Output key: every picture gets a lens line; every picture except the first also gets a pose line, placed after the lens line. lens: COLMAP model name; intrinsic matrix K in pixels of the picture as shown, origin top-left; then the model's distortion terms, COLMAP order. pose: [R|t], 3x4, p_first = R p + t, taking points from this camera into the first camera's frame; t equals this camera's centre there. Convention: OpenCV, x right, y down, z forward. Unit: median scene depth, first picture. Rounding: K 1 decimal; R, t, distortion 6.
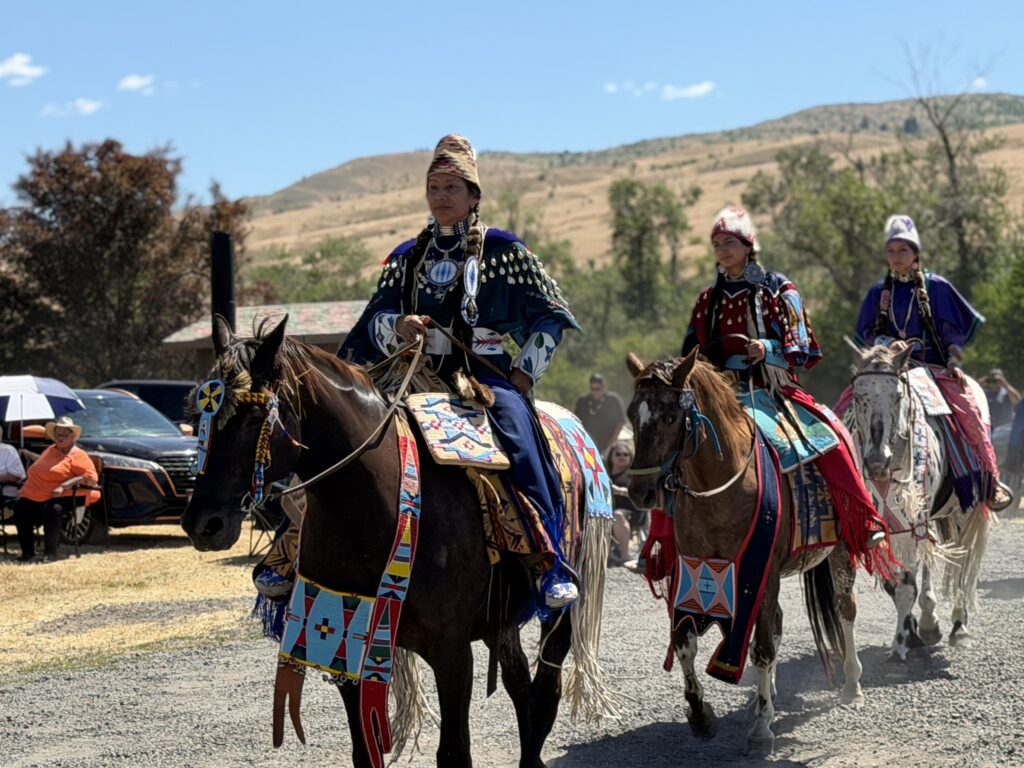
lens RADIAL K [[2466.5, 0, 517.0], [0, 2466.5, 393.4], [0, 0, 1]] dist [0.143505, 0.000000]
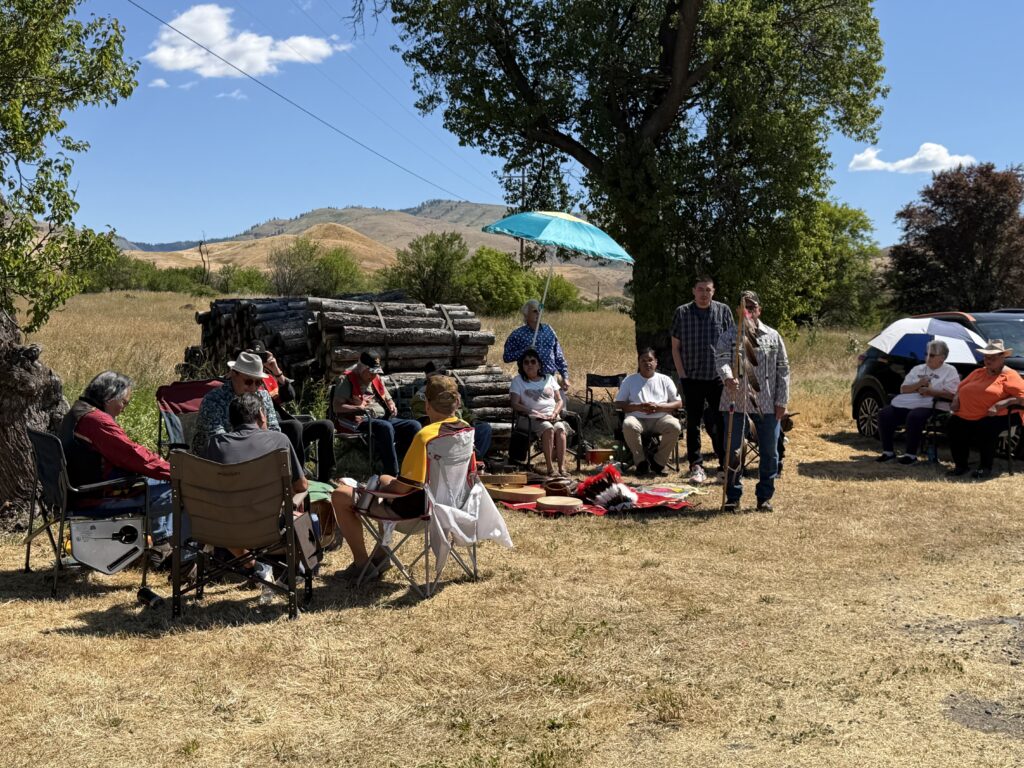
lens RADIAL K [[1206.6, 0, 552.0], [0, 1206.6, 392.0], [0, 0, 1]] dist [0.134841, 0.000000]
pose [[0.886199, 0.047270, -0.460888, -0.106585], [-0.018806, 0.997632, 0.066160, 0.000569], [0.462924, -0.049963, 0.884989, 0.433508]]
